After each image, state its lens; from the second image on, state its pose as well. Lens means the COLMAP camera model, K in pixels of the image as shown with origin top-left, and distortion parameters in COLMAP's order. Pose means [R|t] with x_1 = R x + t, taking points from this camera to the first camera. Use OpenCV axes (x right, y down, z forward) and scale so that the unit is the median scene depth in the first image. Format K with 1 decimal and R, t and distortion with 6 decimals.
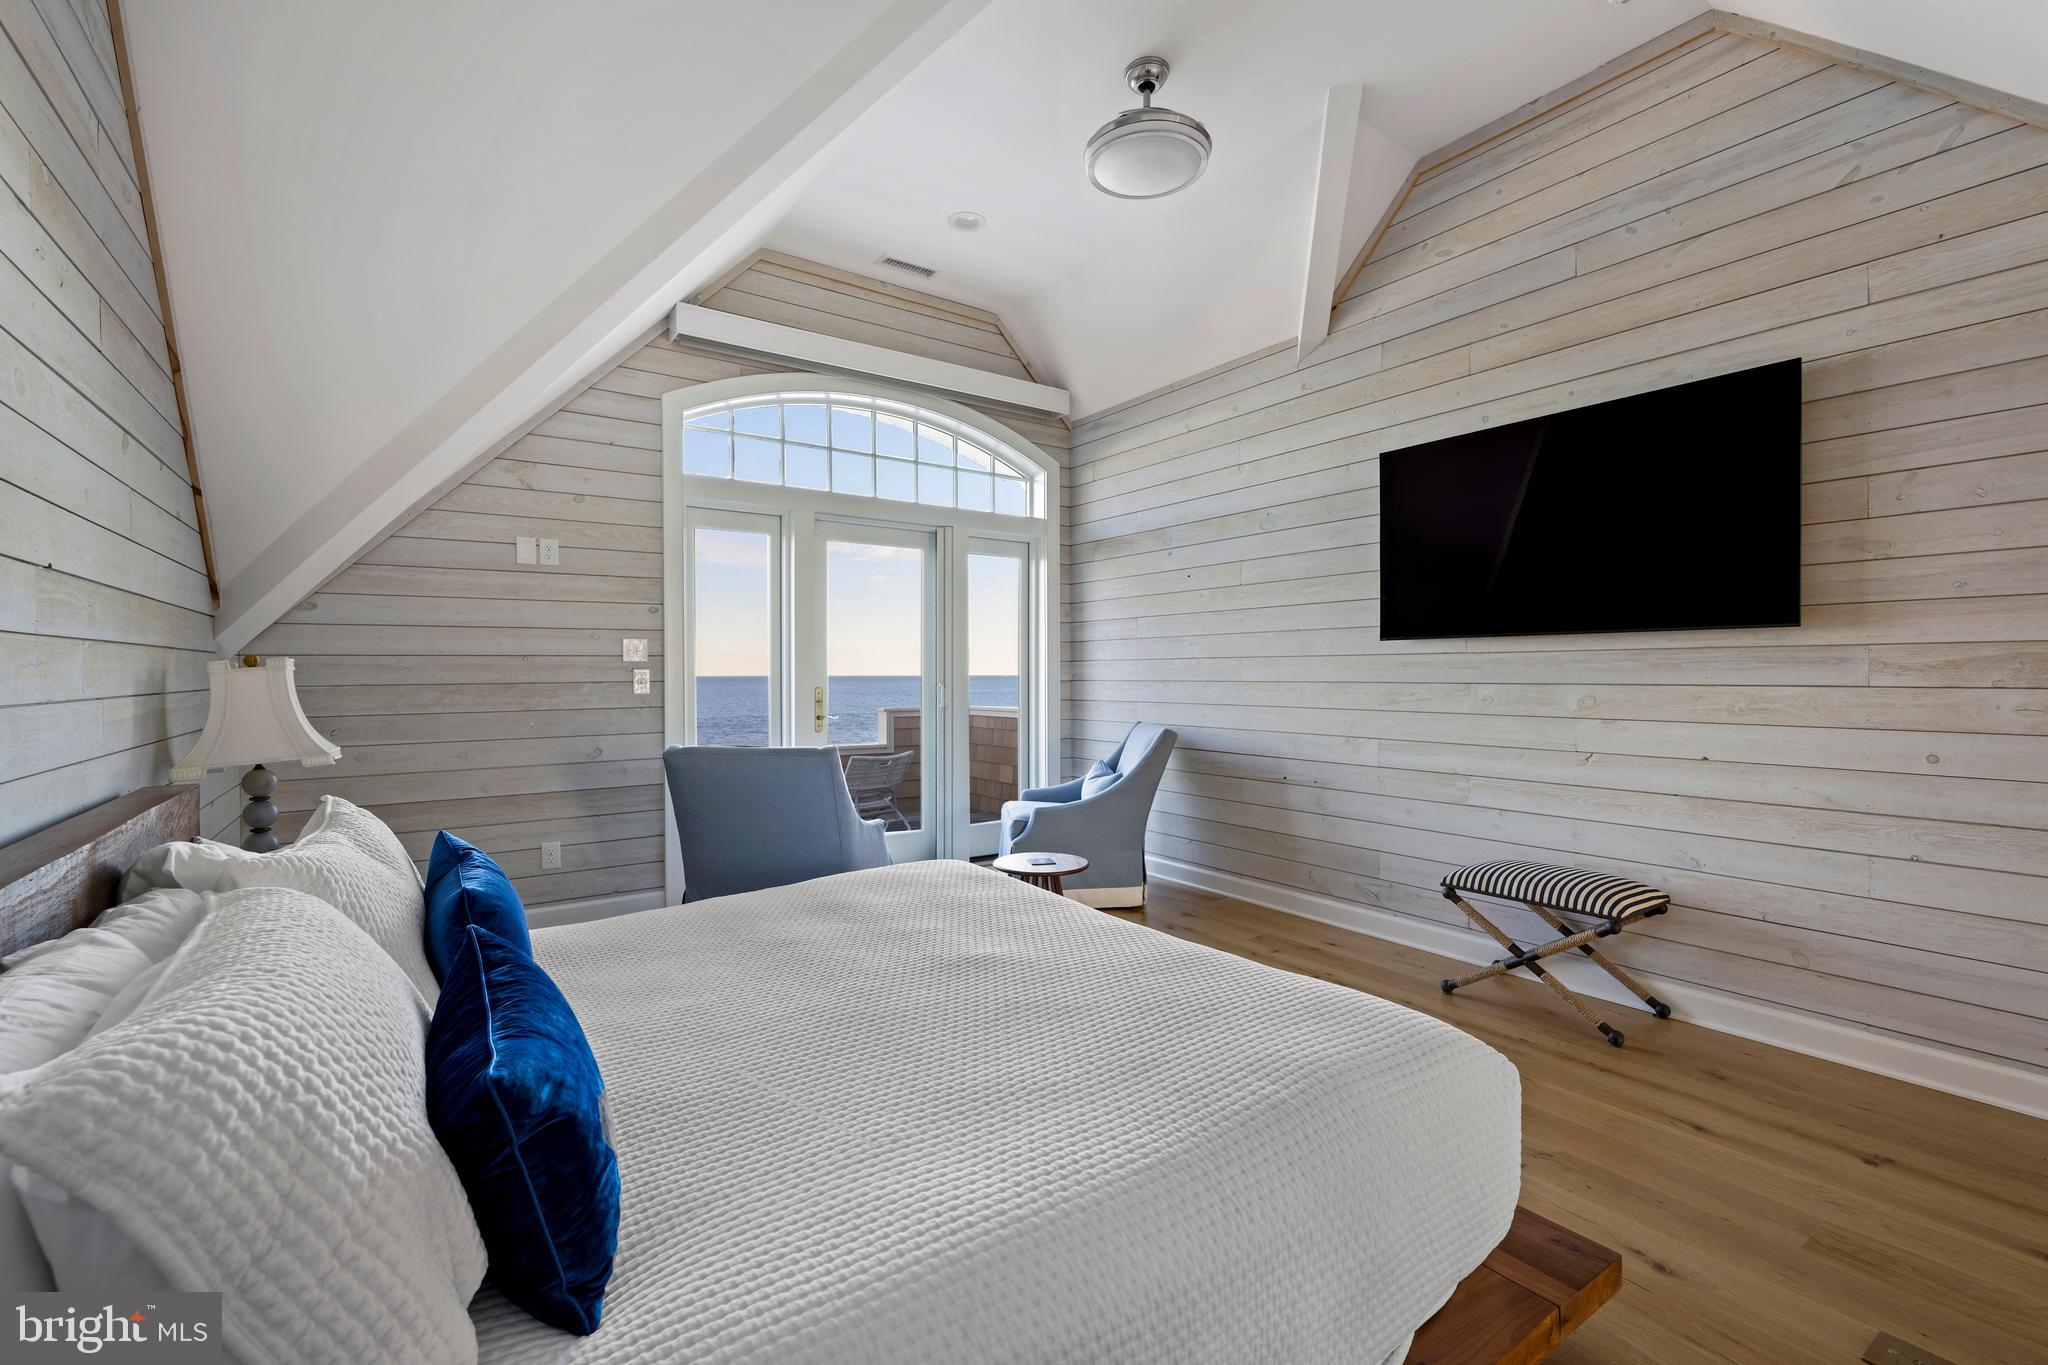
lens RADIAL K [[873.0, 0, 1019.5], [0, 873.0, 682.0], [0, 0, 1]] dist [-0.002607, -0.000274]
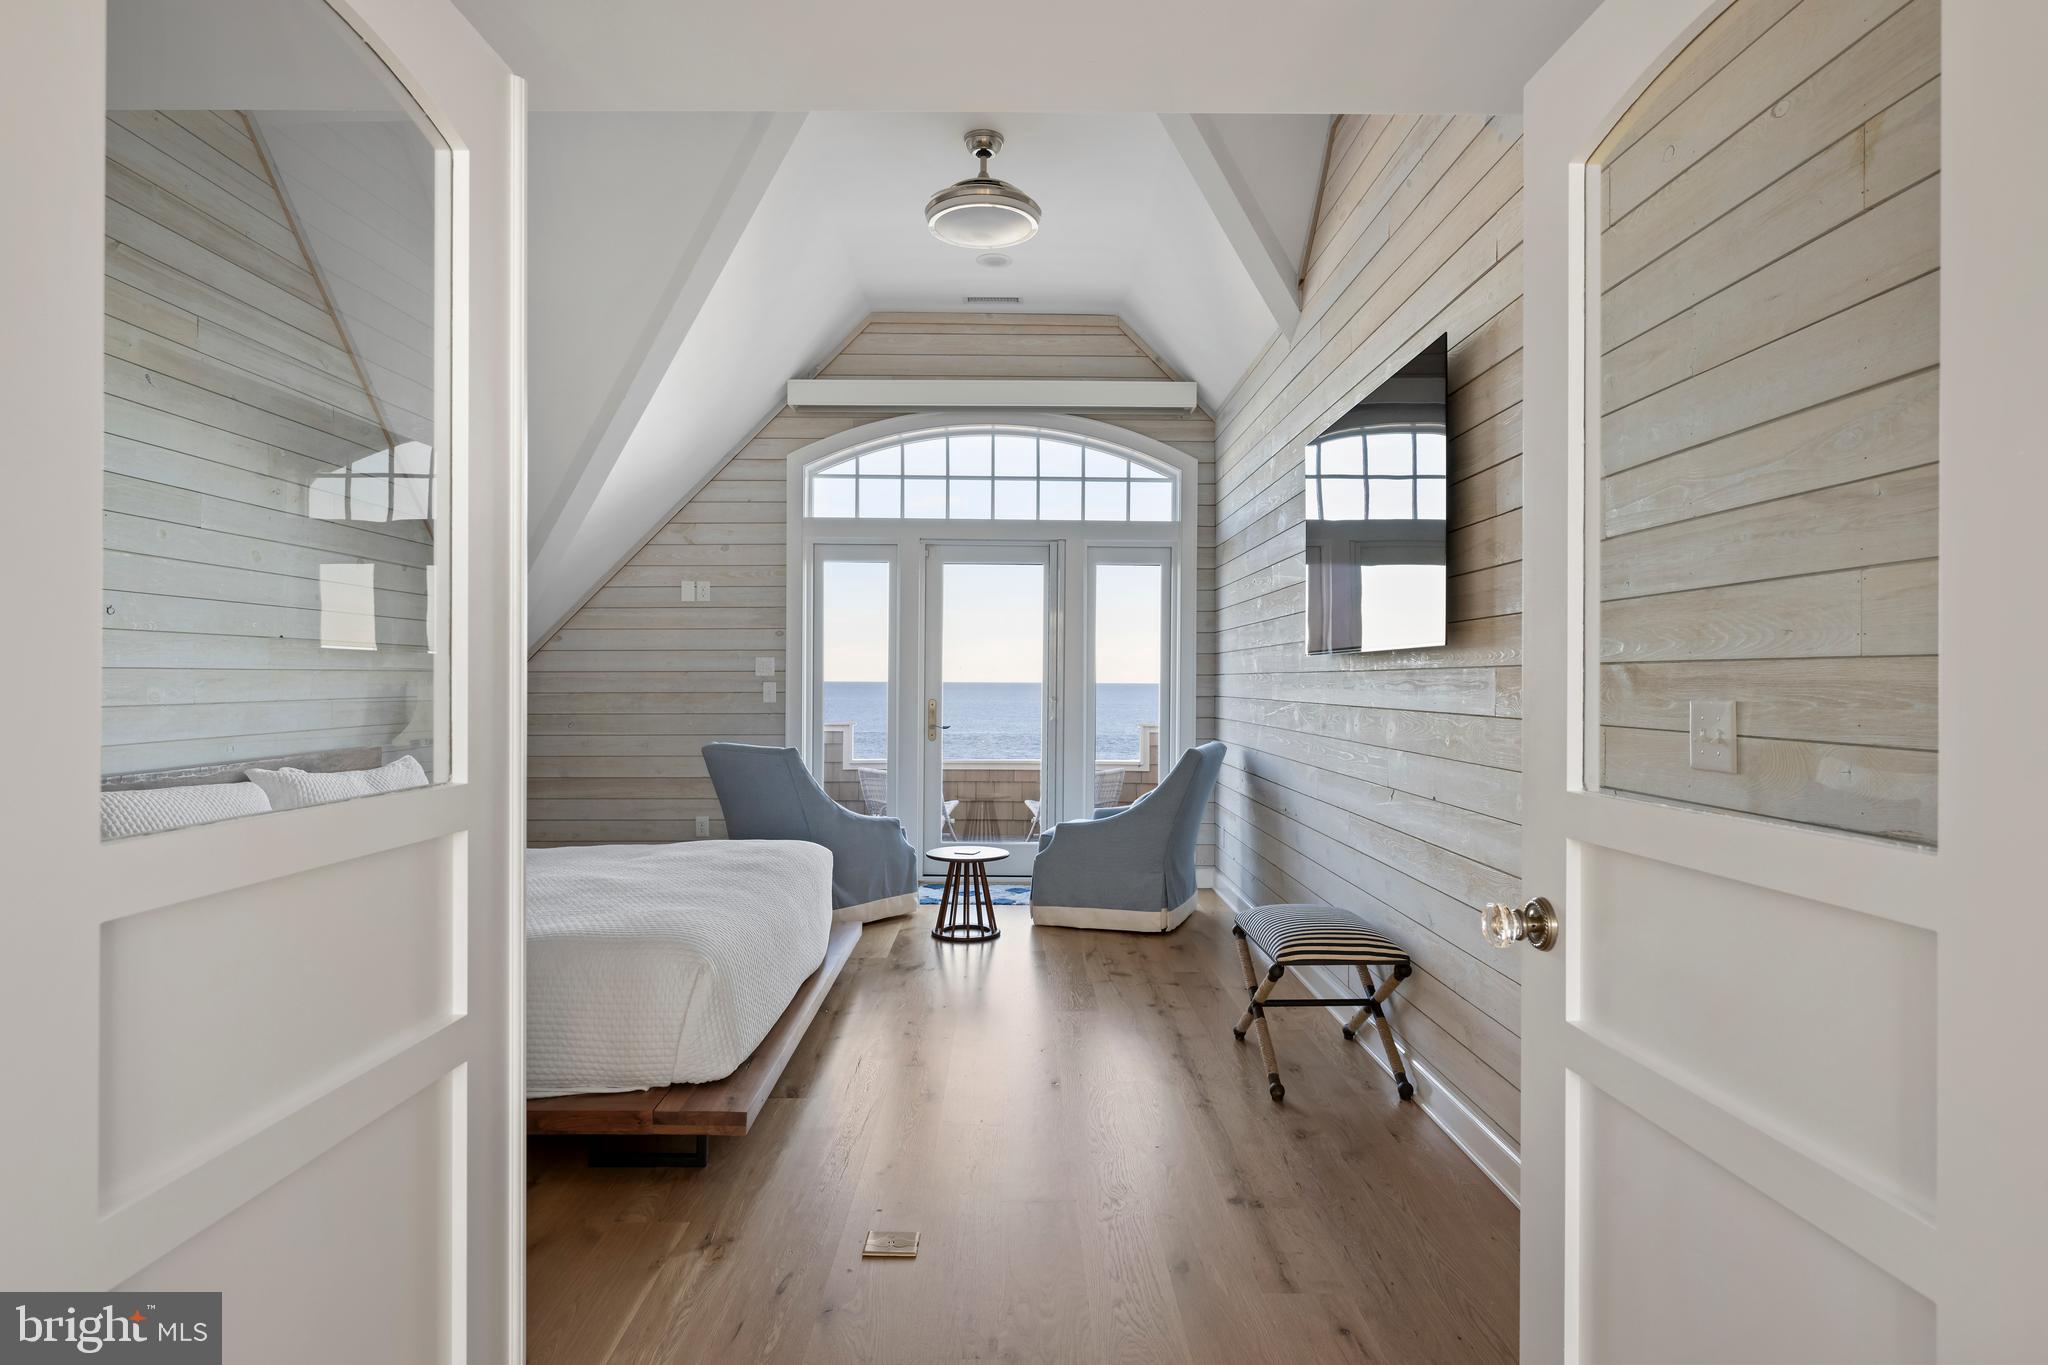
lens RADIAL K [[1109.7, 0, 1024.0], [0, 1109.7, 682.5], [0, 0, 1]] dist [0.001431, -0.000264]
pose [[0.828520, 0.004823, -0.559939, 0.707836], [-0.011552, 0.999897, -0.008480, -0.005006], [0.559840, 0.013494, 0.828491, -0.086435]]
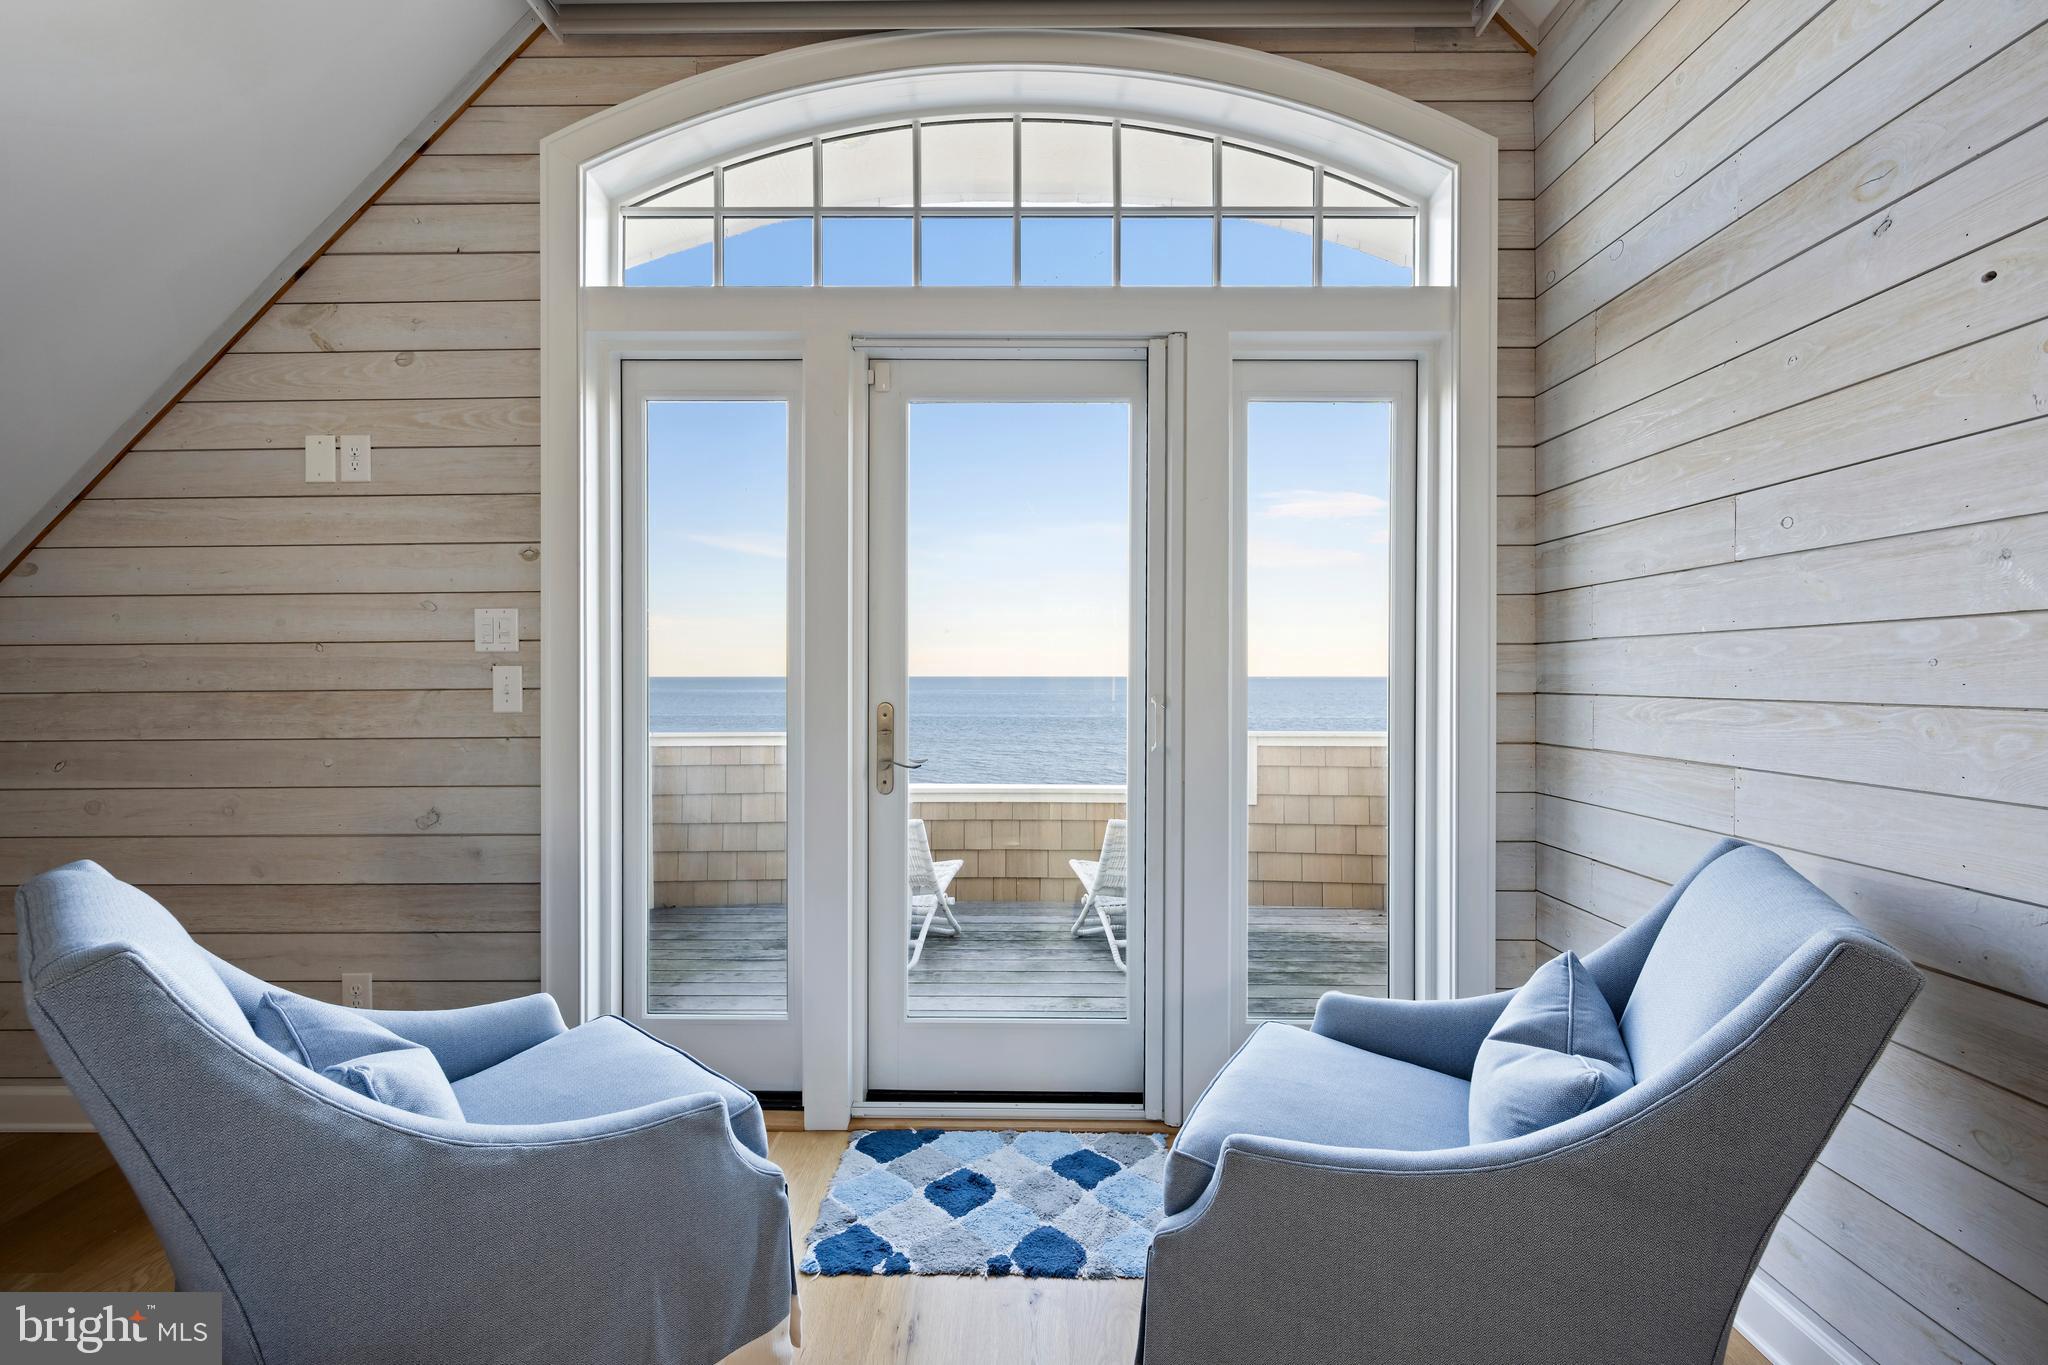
lens RADIAL K [[873.0, 0, 1019.5], [0, 873.0, 682.0], [0, 0, 1]] dist [-0.002607, -0.000274]
pose [[0.816957, 0.005092, -0.576676, 0.125347], [-0.006865, 0.999976, -0.000896, -0.006338], [0.576658, 0.004691, 0.816972, 0.718766]]
